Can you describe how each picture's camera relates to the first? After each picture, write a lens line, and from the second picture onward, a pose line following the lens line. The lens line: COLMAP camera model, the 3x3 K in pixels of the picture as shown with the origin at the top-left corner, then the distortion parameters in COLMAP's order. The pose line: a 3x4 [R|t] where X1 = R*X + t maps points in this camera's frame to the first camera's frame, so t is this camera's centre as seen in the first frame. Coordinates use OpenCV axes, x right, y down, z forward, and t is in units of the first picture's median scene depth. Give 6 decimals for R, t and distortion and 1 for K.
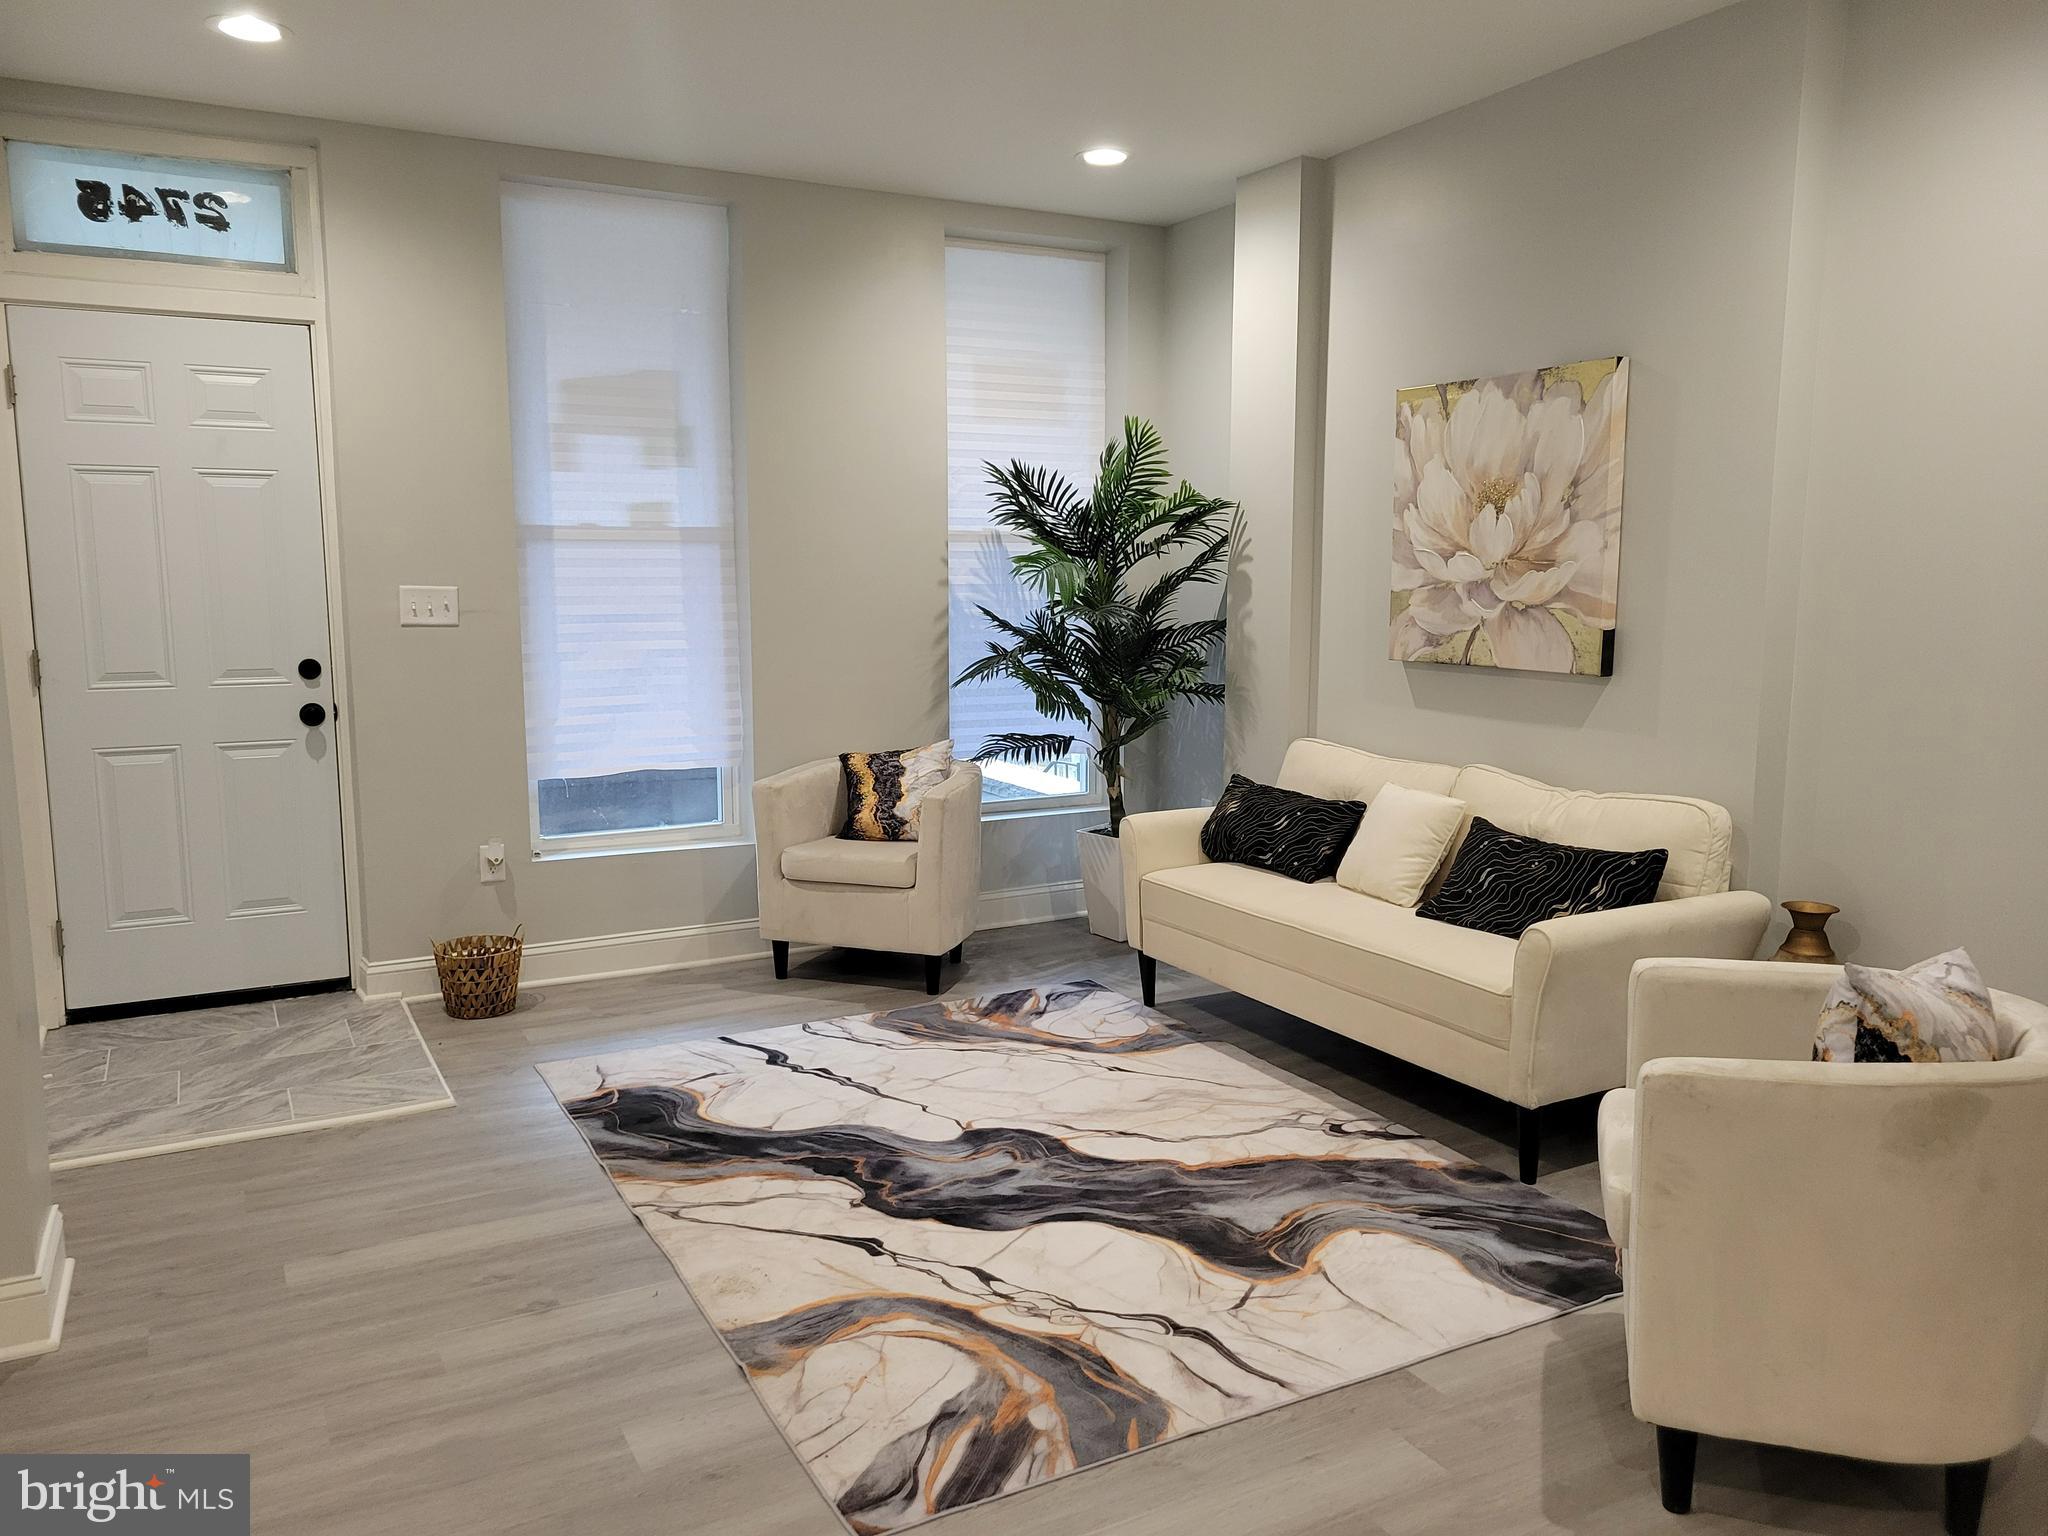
lens RADIAL K [[1528.6, 0, 1024.0], [0, 1528.6, 768.0], [0, 0, 1]] dist [0.051192, -0.030056]
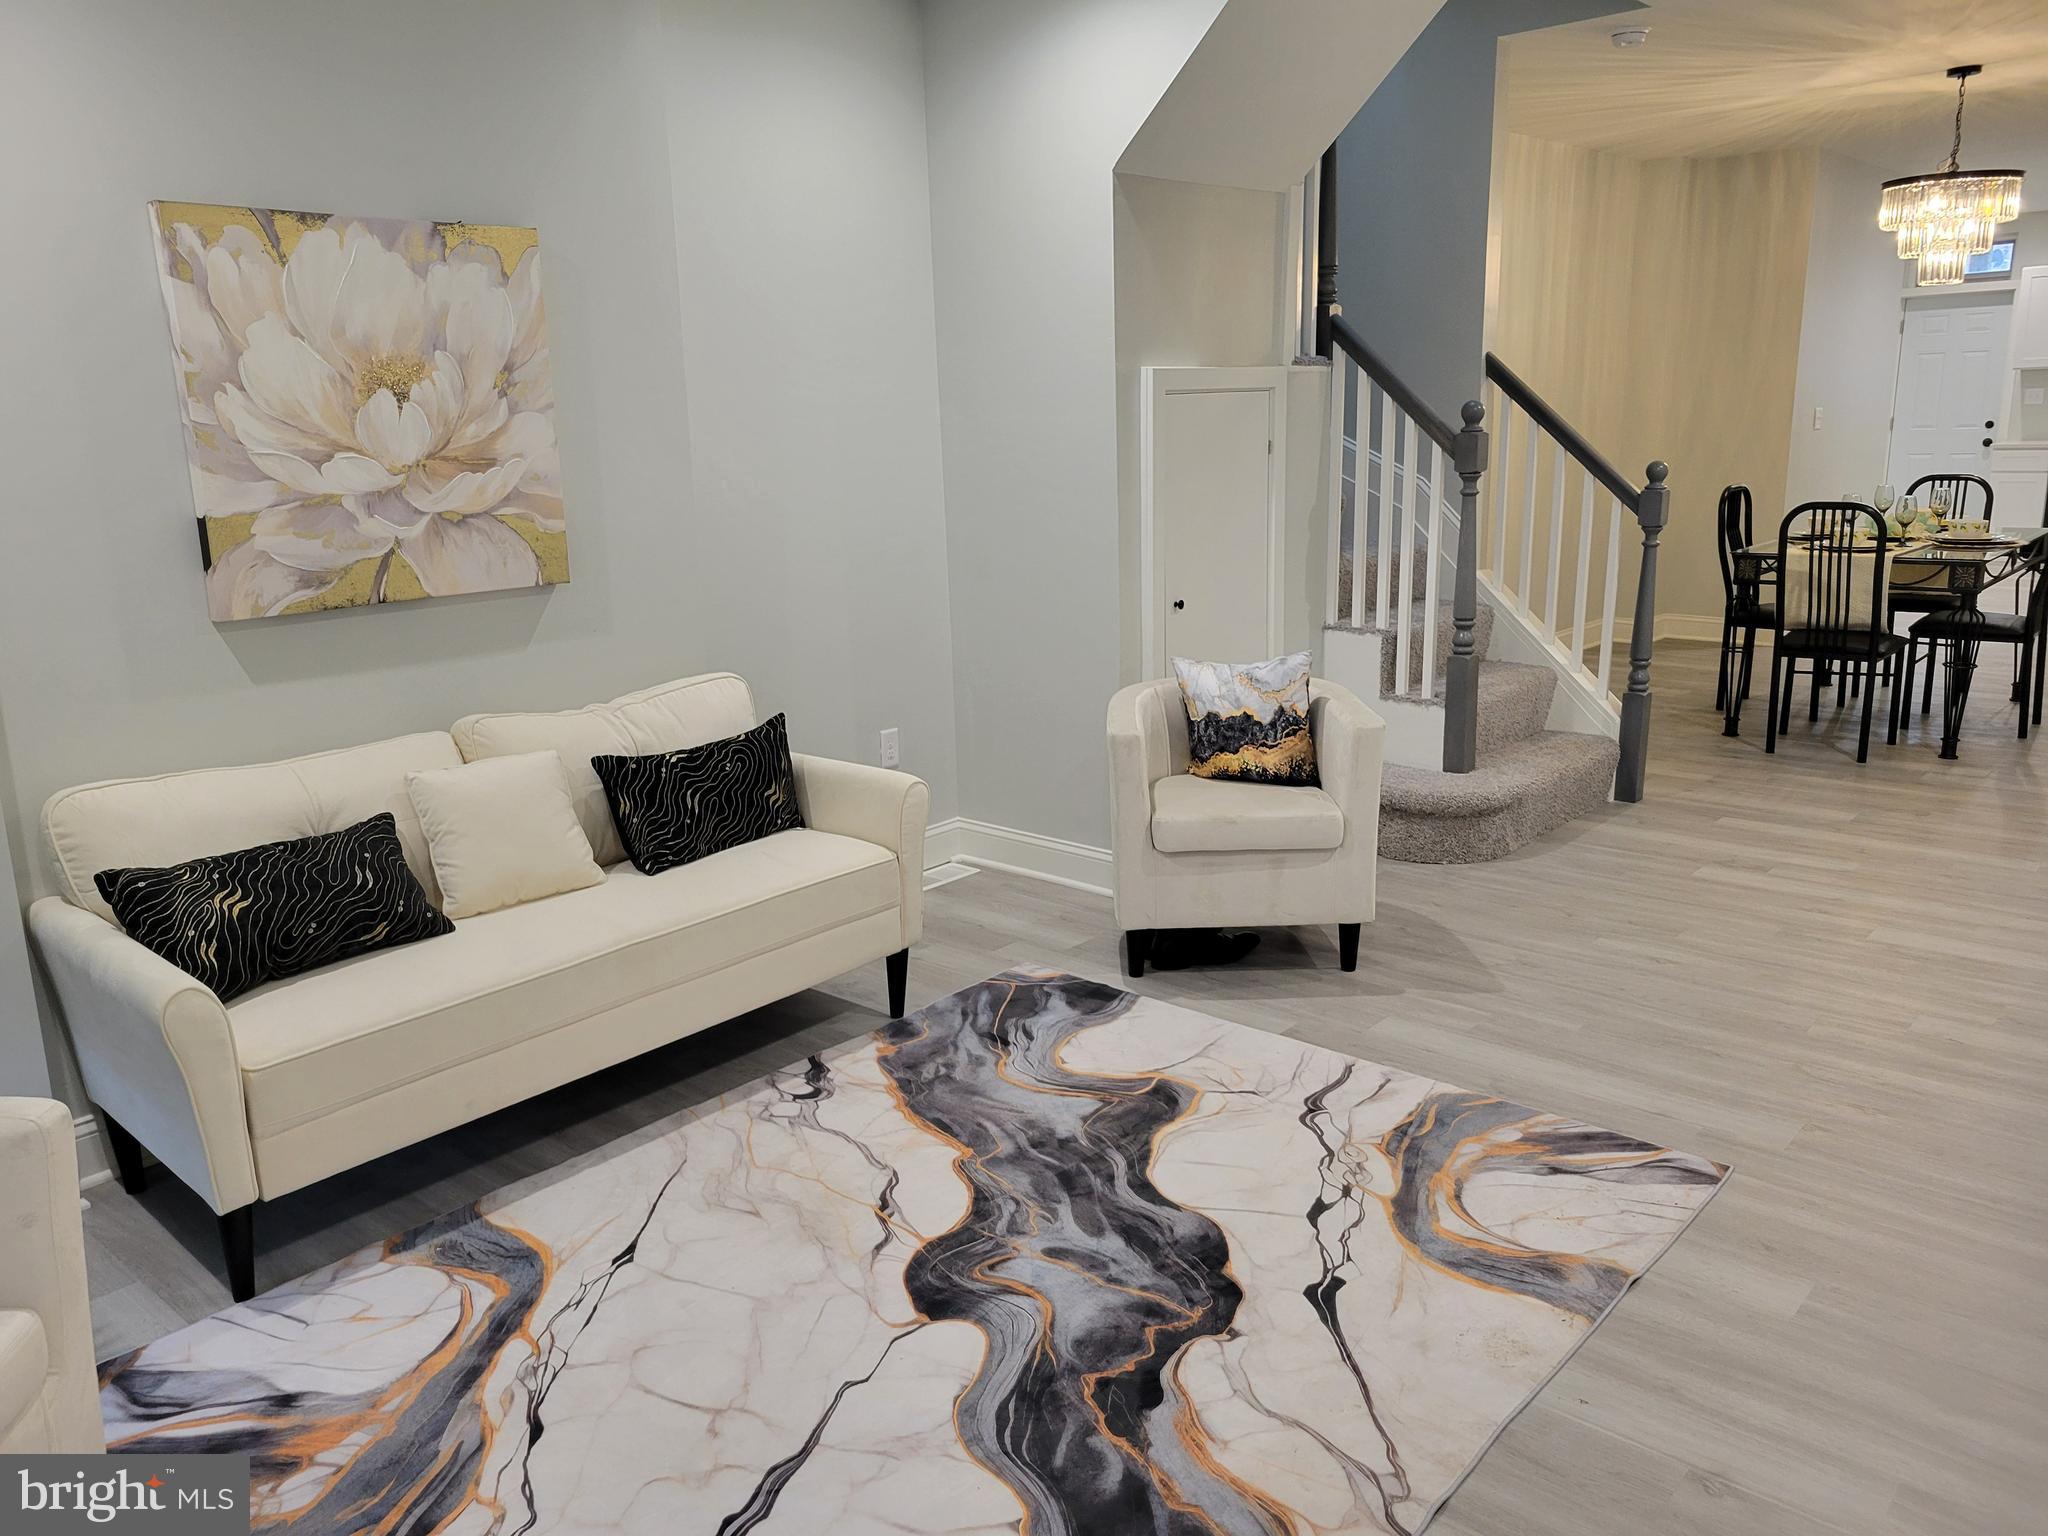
lens RADIAL K [[1527.9, 0, 992.8], [0, 1527.9, 770.3], [0, 0, 1]] dist [0.034171, -0.008607]
pose [[-0.335285, -0.205721, 0.919382, -0.553771], [0.155994, 0.950276, 0.269523, -0.152798], [-0.929113, 0.233784, -0.286522, 0.999082]]
